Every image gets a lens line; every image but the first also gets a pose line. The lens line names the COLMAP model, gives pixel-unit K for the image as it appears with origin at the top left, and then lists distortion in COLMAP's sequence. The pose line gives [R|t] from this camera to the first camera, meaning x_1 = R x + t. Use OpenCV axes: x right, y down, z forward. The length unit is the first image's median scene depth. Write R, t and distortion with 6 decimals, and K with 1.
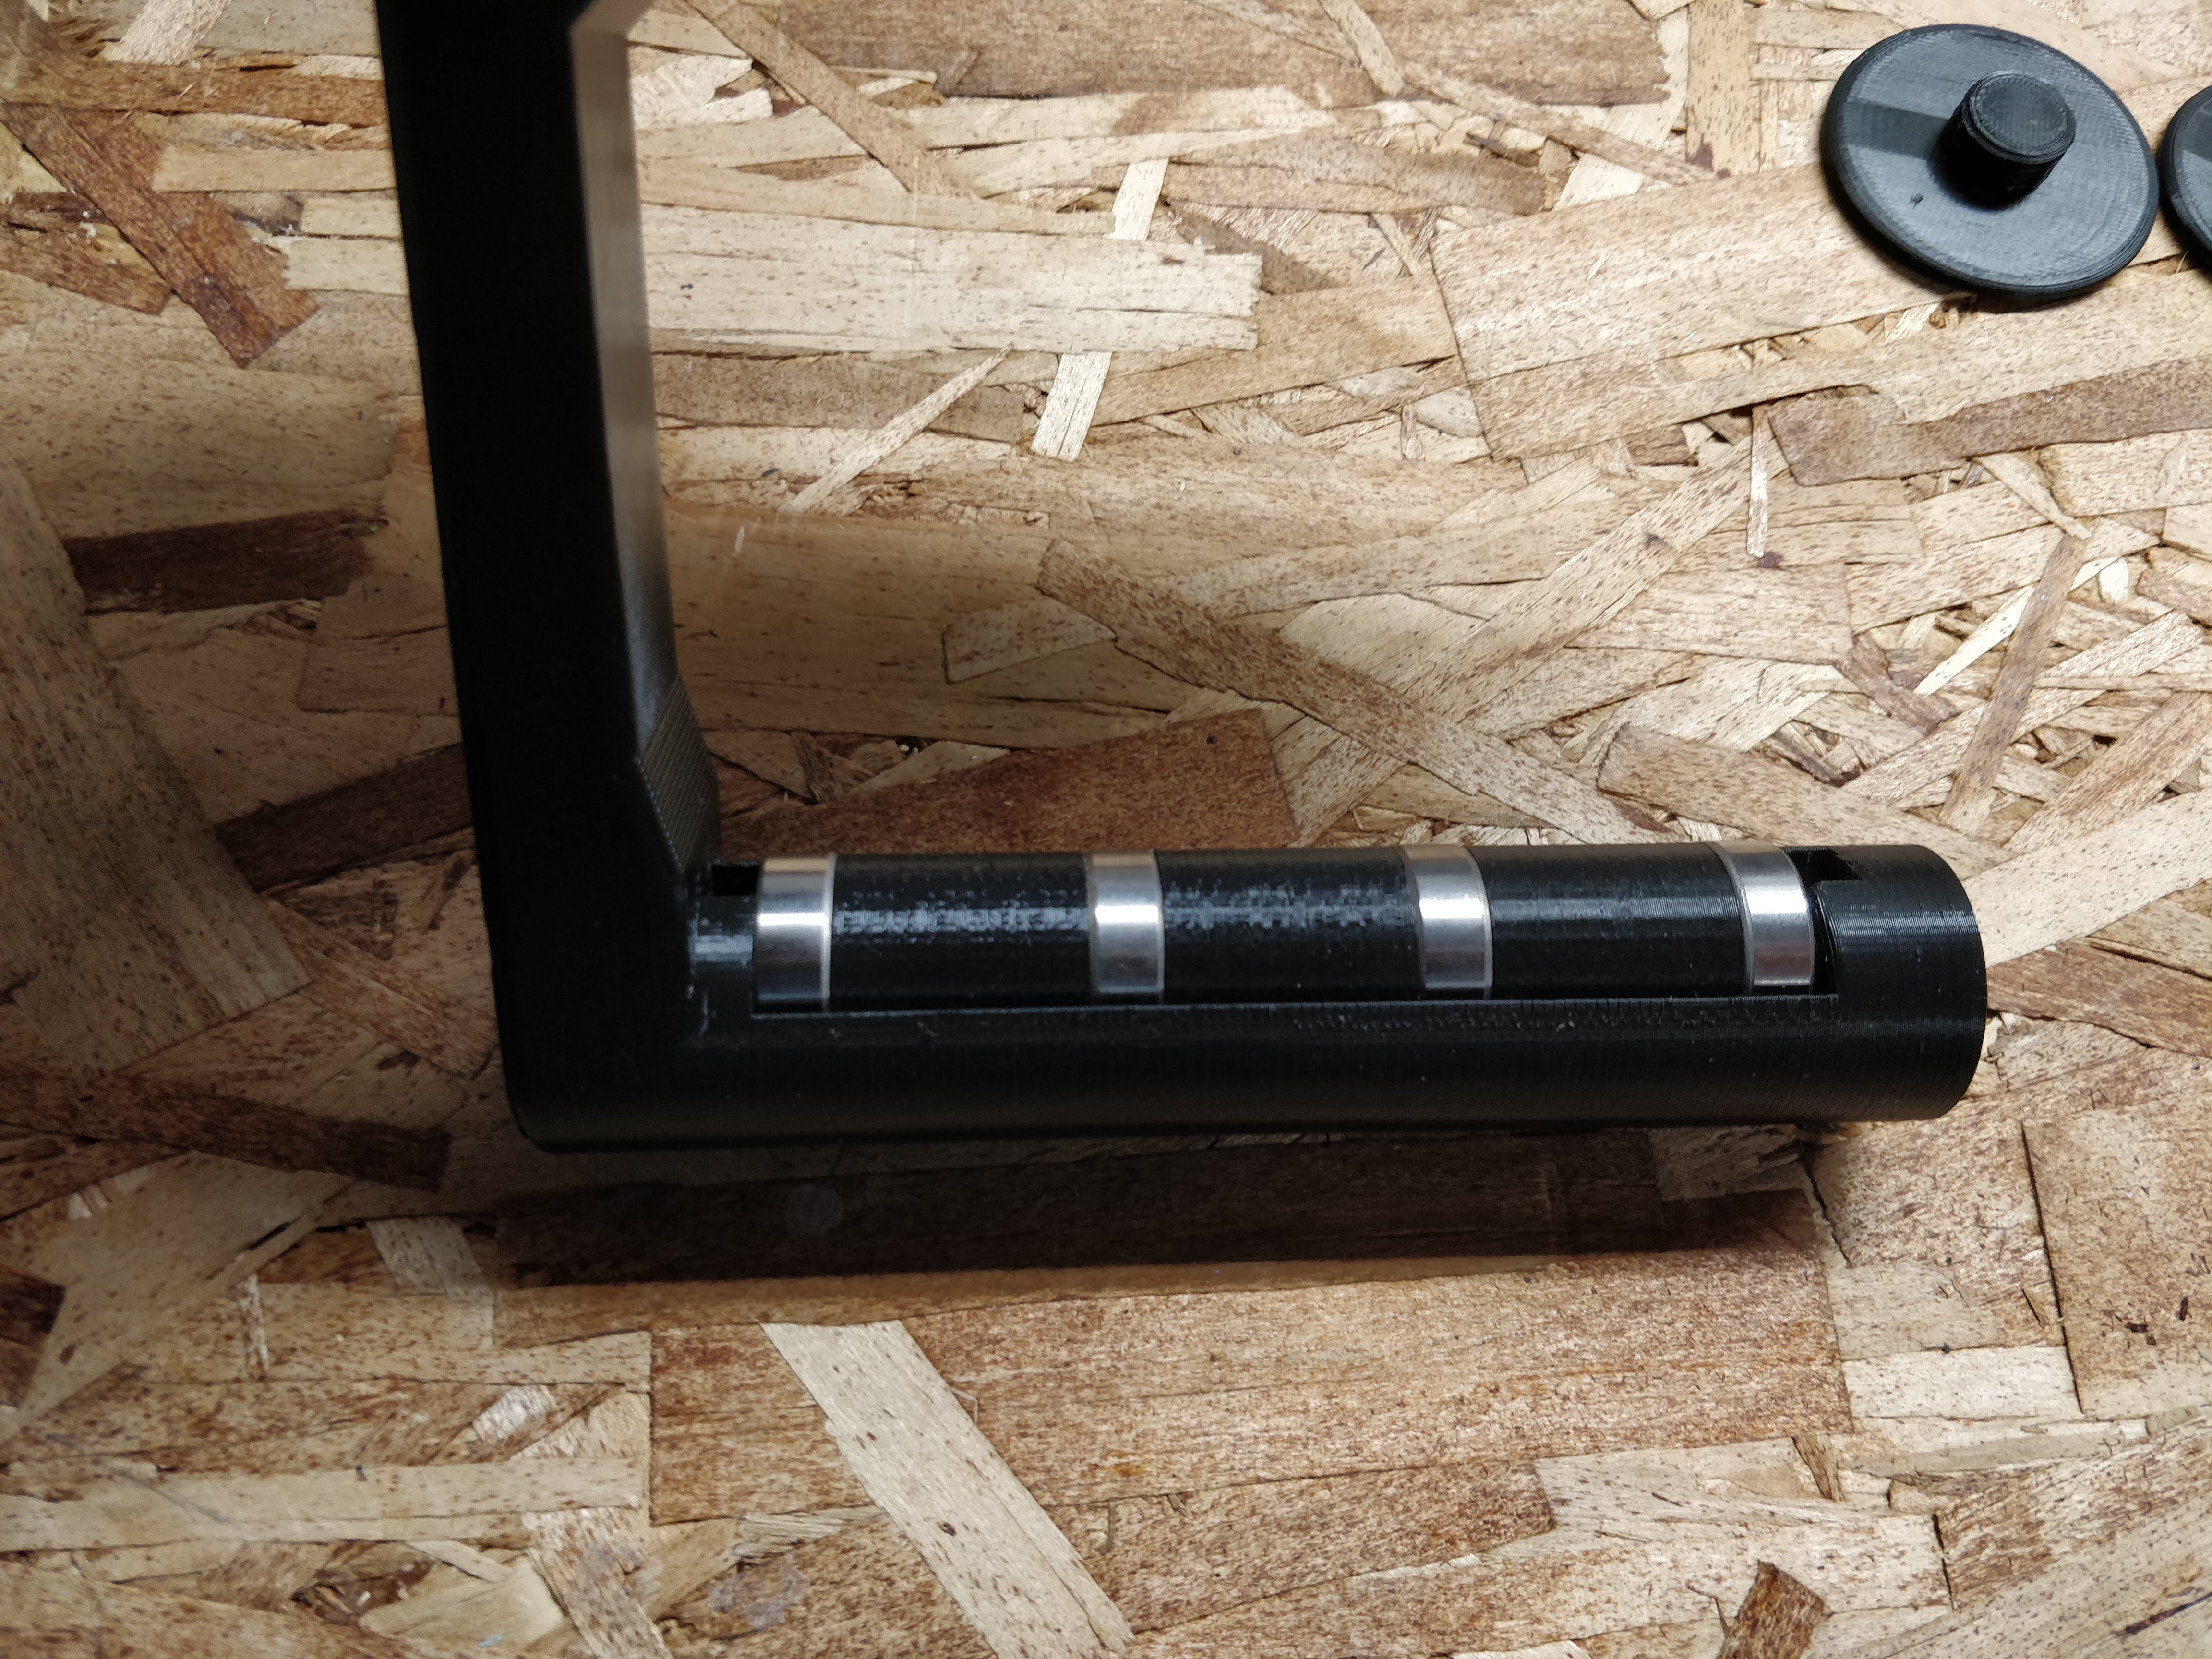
lens RADIAL K [[1752.4, 0, 1095.1], [0, 1752.4, 787.6], [0, 0, 1]] dist [-0.002001, -0.027466]
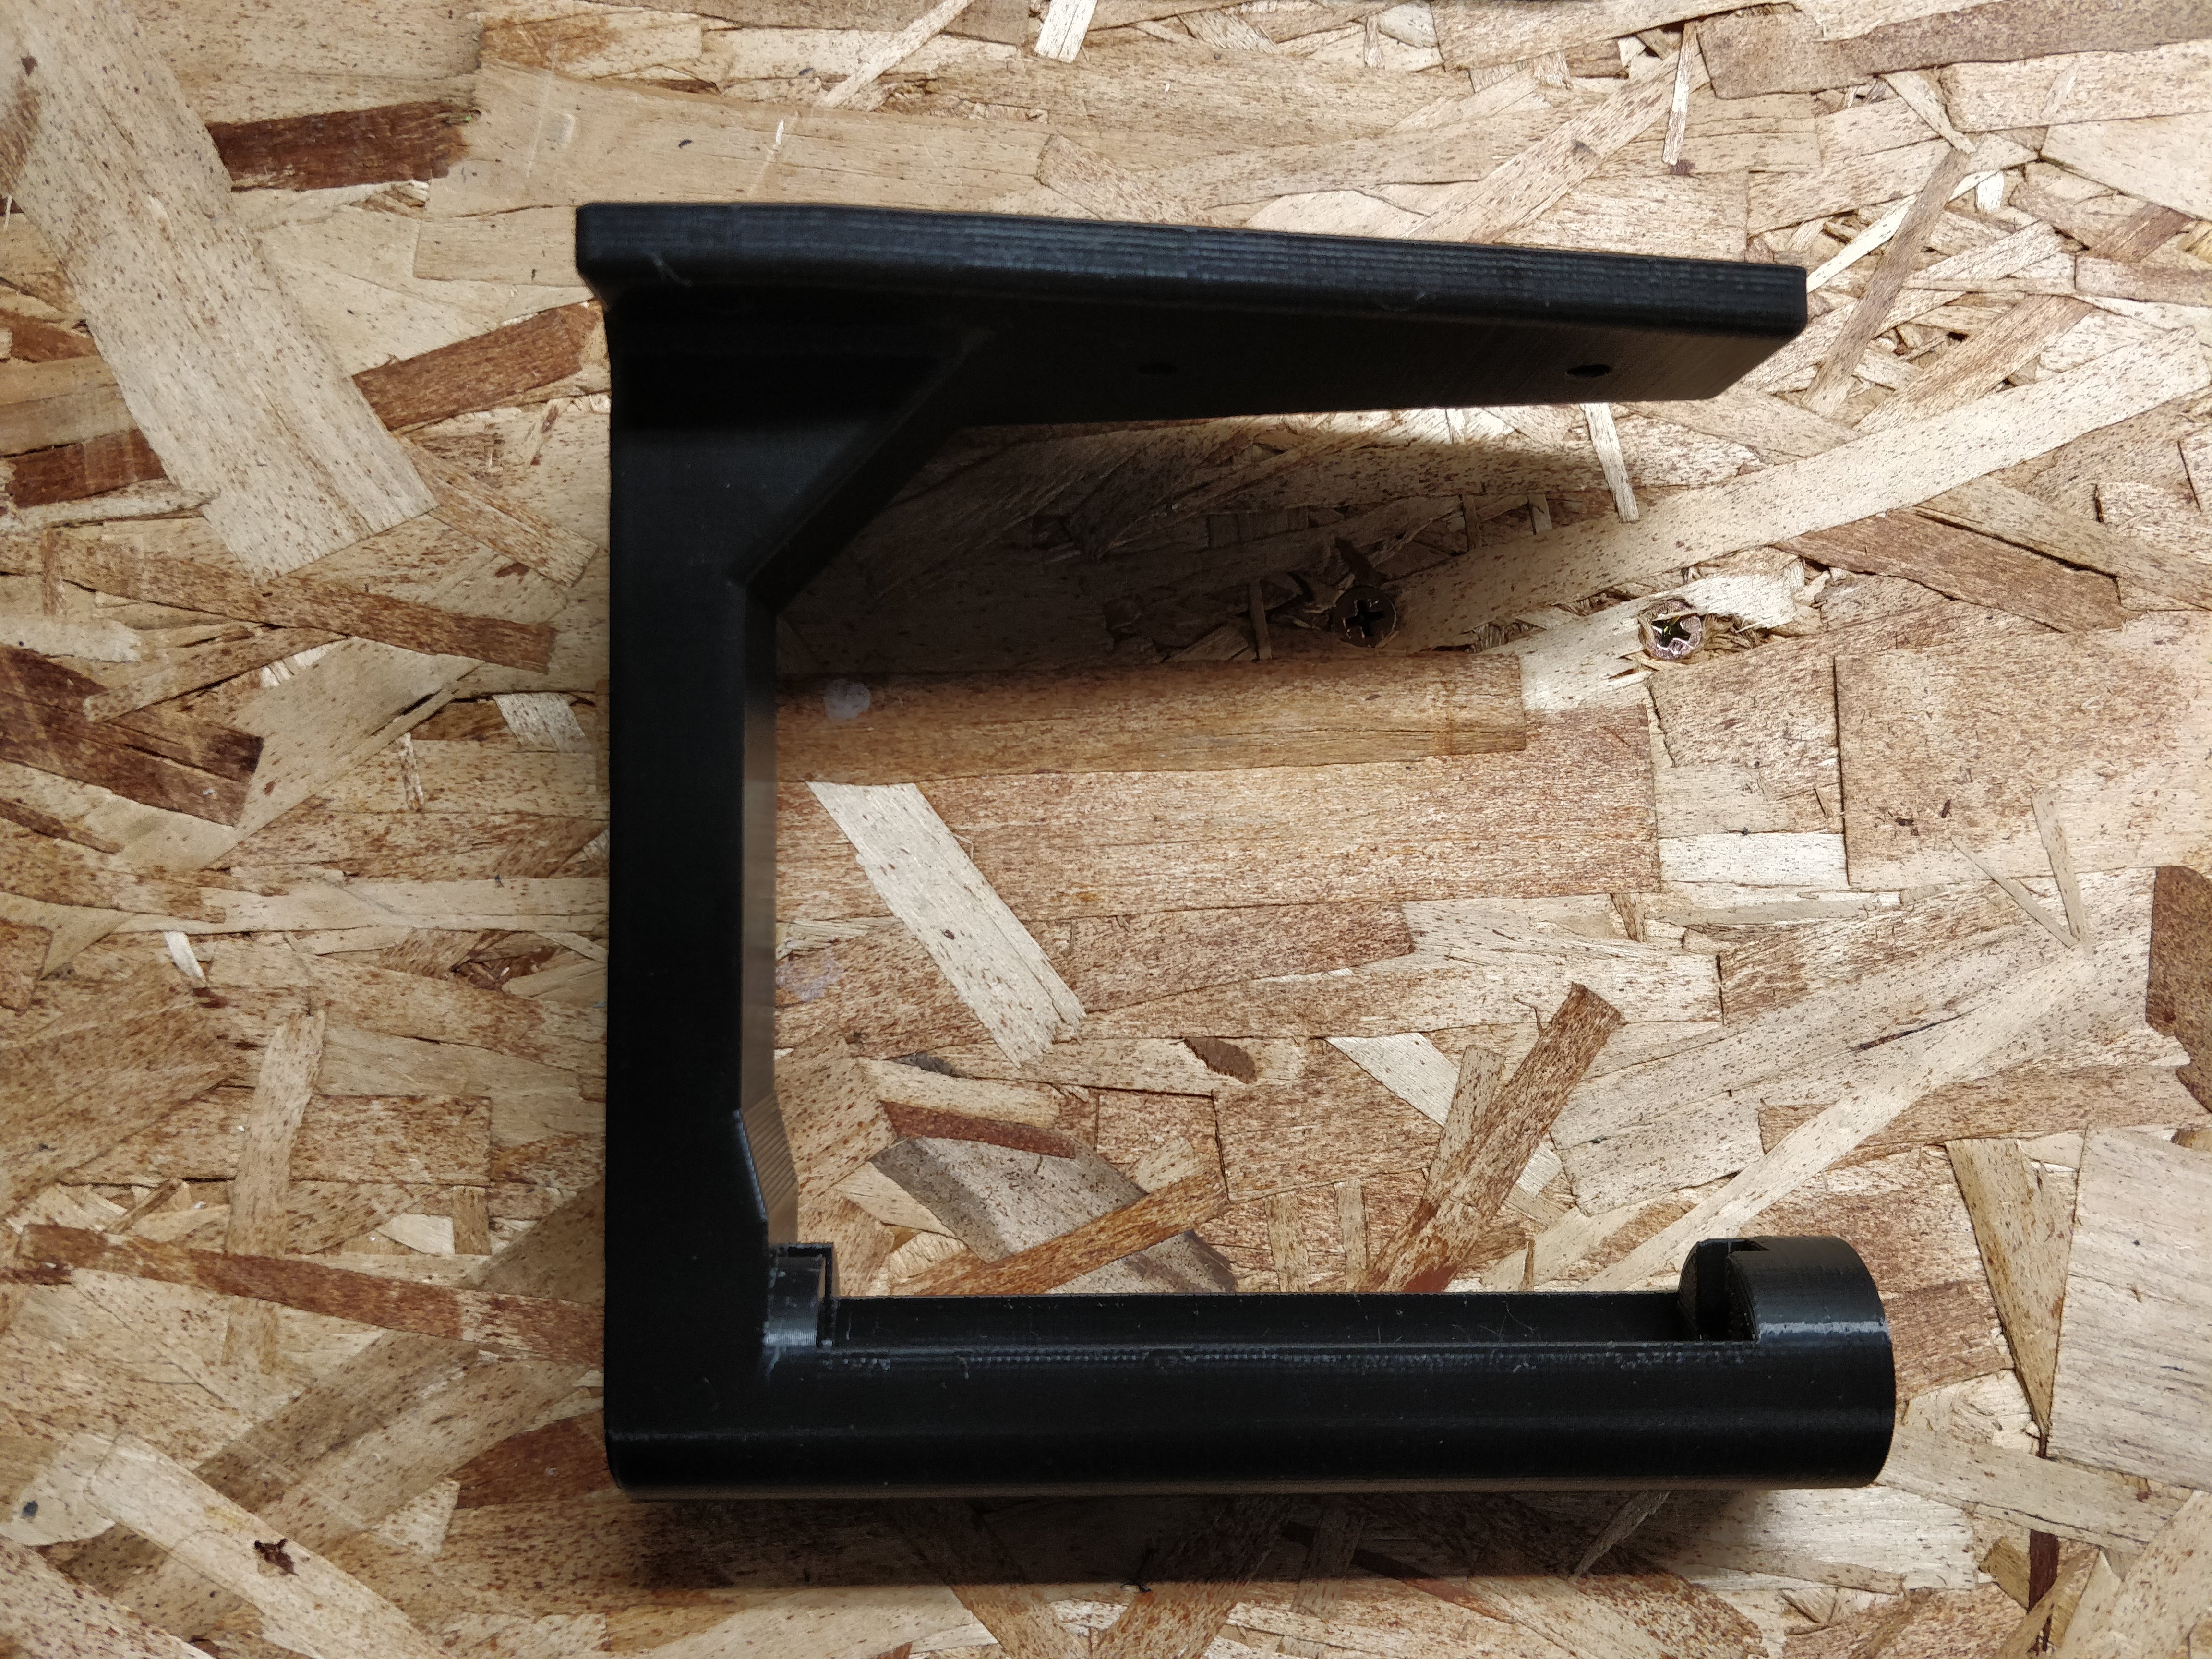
lens RADIAL K [[1752.4, 0, 1095.3], [0, 1752.4, 814.8], [0, 0, 1]] dist [-0.002001, -0.027466]
pose [[0.999215, 0.033863, 0.020574, -0.003720], [-0.038601, 0.949115, 0.312556, -0.078074], [-0.008943, -0.313105, 0.949676, -0.223103]]
